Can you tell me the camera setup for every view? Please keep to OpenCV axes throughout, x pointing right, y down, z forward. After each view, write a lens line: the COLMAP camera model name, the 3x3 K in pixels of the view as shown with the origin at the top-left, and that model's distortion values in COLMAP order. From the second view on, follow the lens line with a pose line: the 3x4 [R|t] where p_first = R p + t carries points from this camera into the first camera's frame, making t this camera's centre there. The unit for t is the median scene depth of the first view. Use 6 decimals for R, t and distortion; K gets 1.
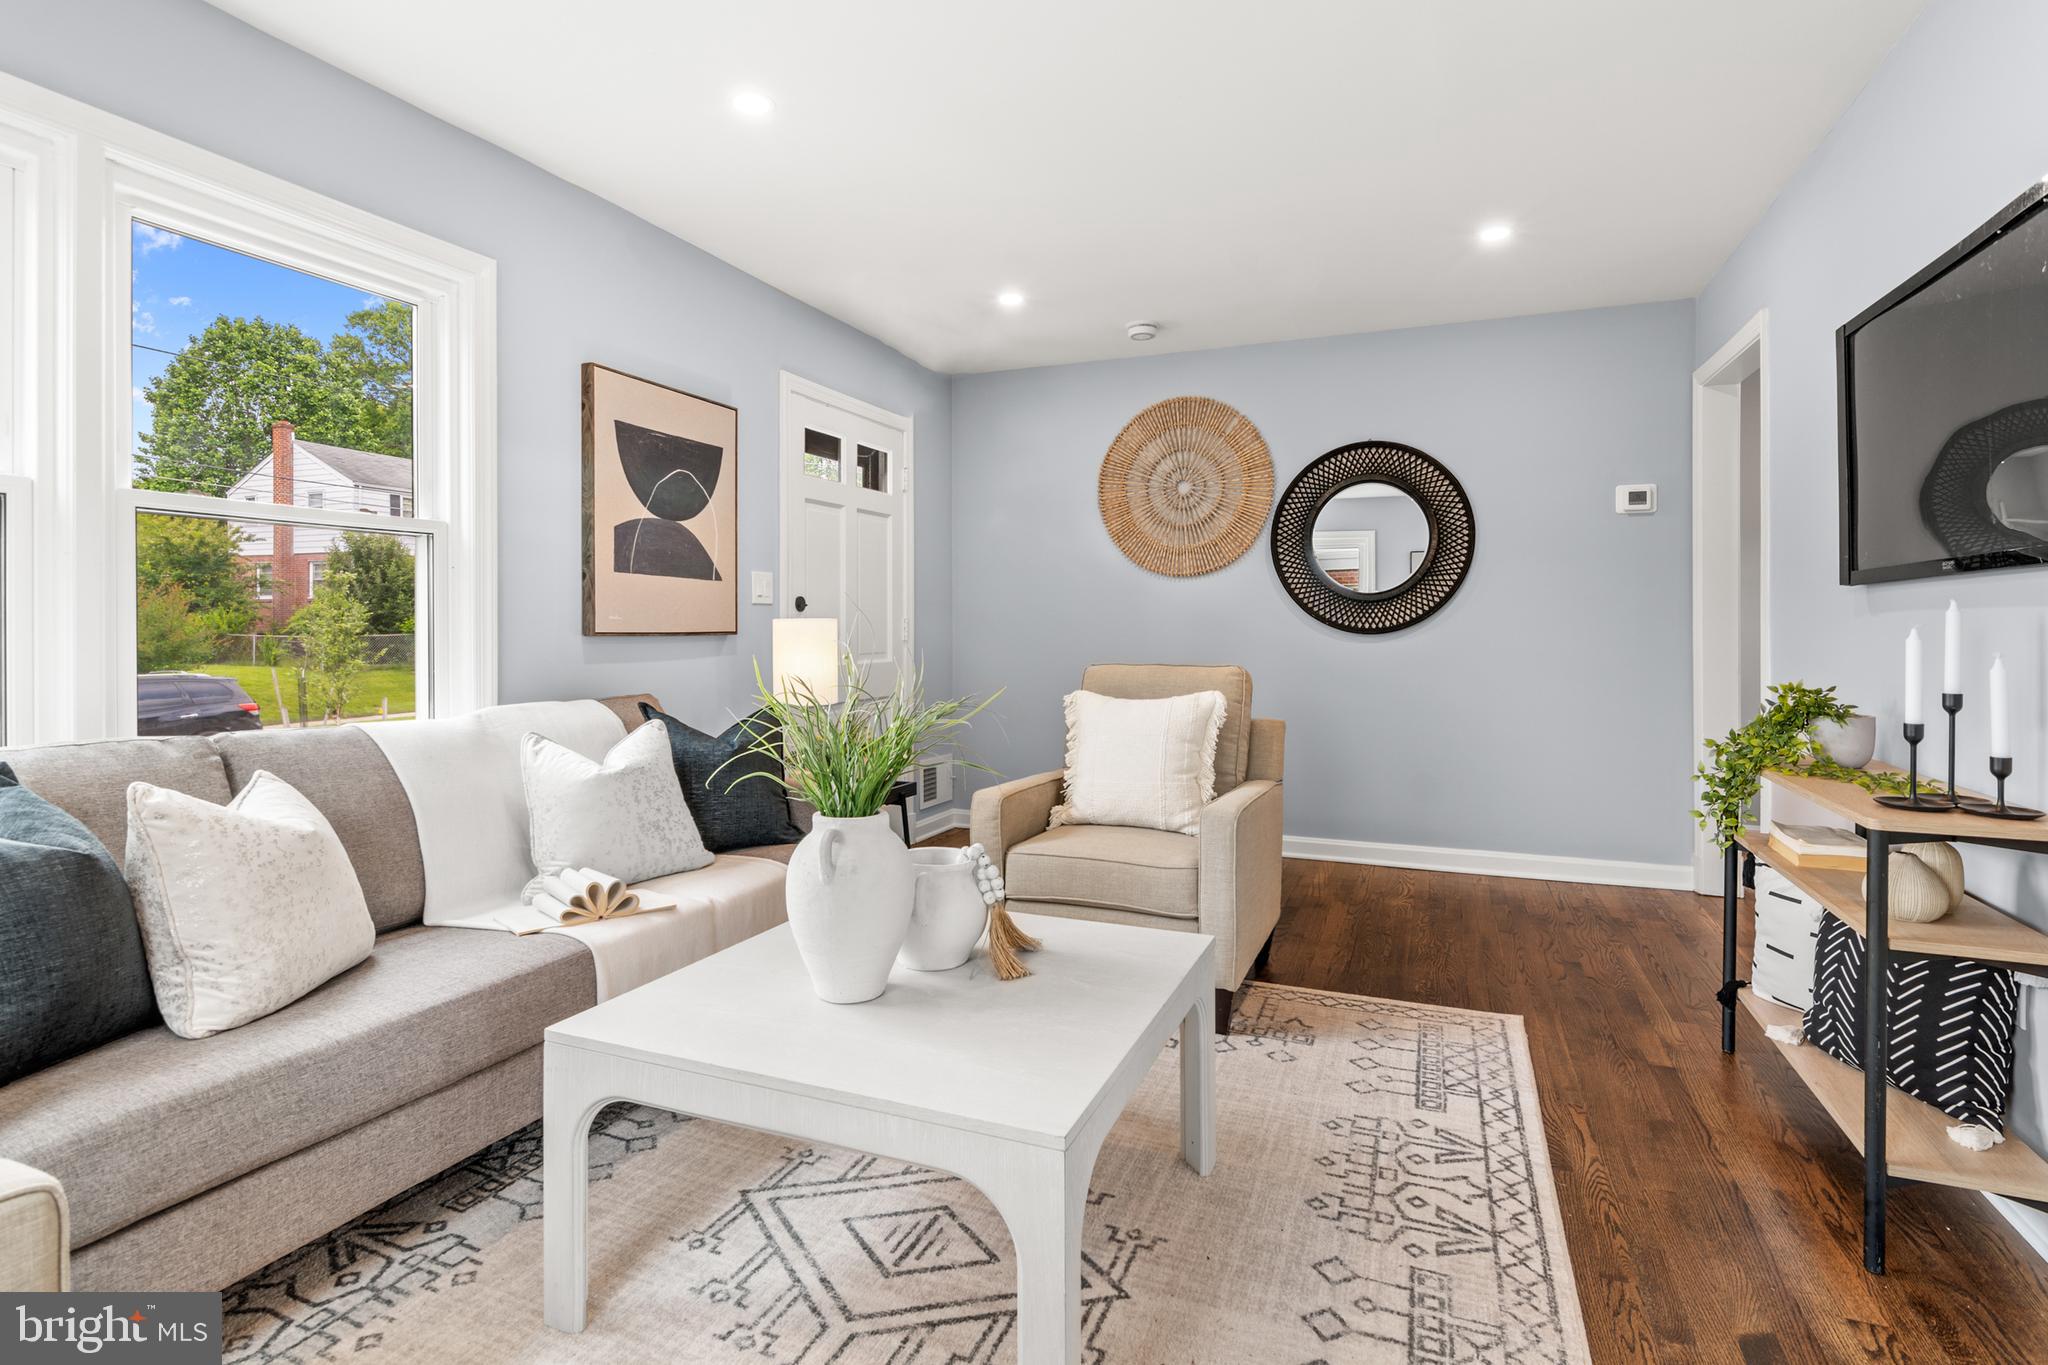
lens RADIAL K [[988.5, 0, 1034.8], [0, 988.5, 629.0], [0, 0, 1]] dist [0.001943, -0.004030]
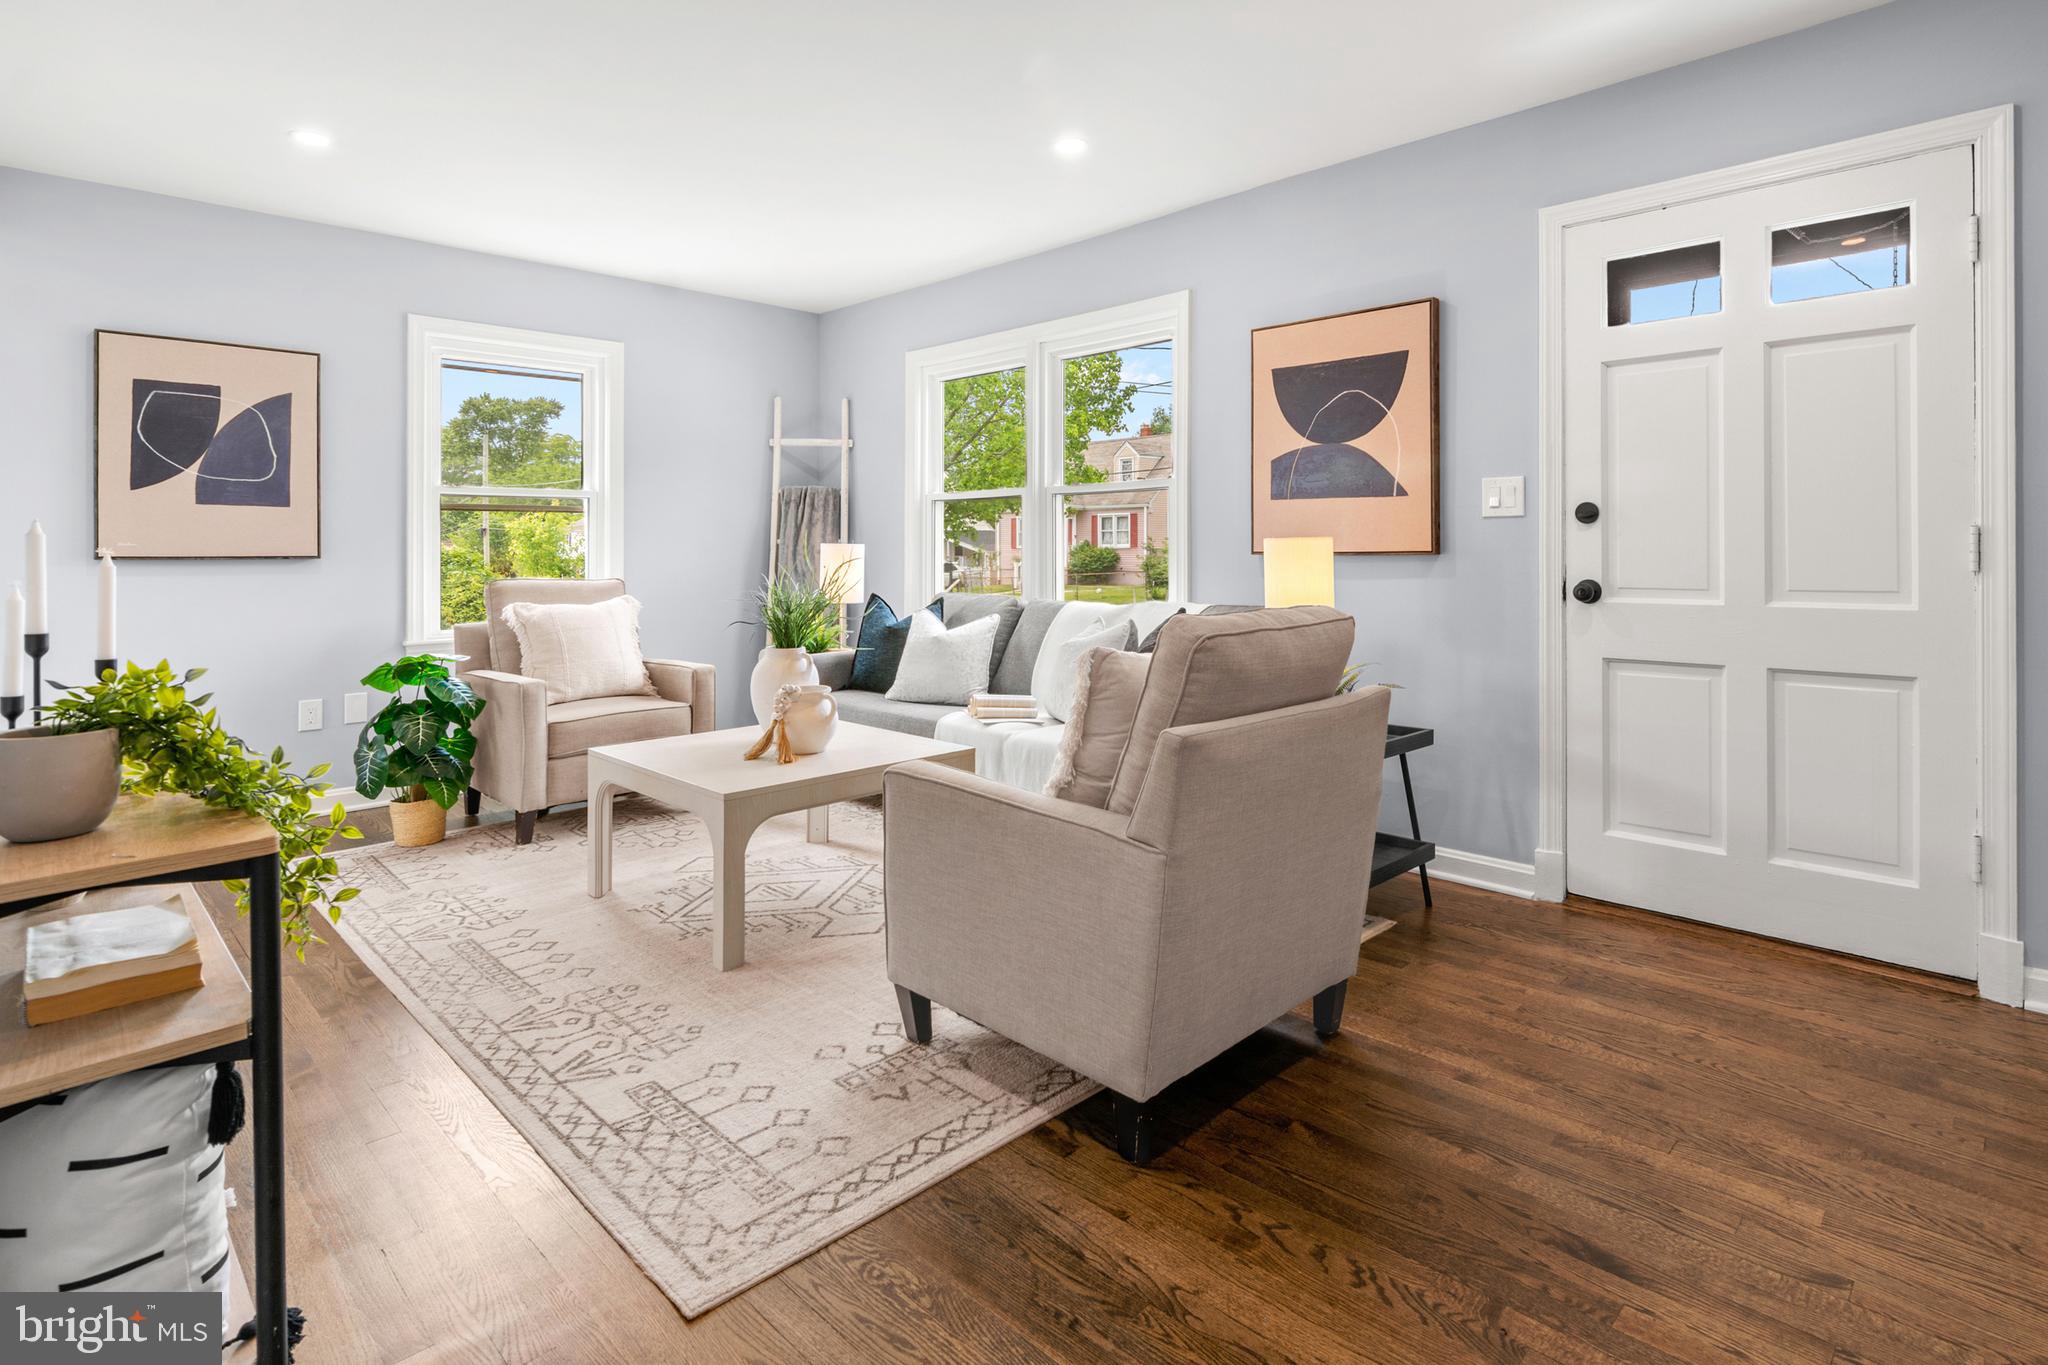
lens RADIAL K [[1036.0, 0, 1030.2], [0, 1036.0, 545.4], [0, 0, 1]] dist [0.000054, -0.000370]
pose [[-0.384745, -0.001340, -0.923022, 0.937226], [0.003471, 0.999990, -0.002898, -0.001679], [0.923016, -0.004319, -0.384737, 1.398792]]
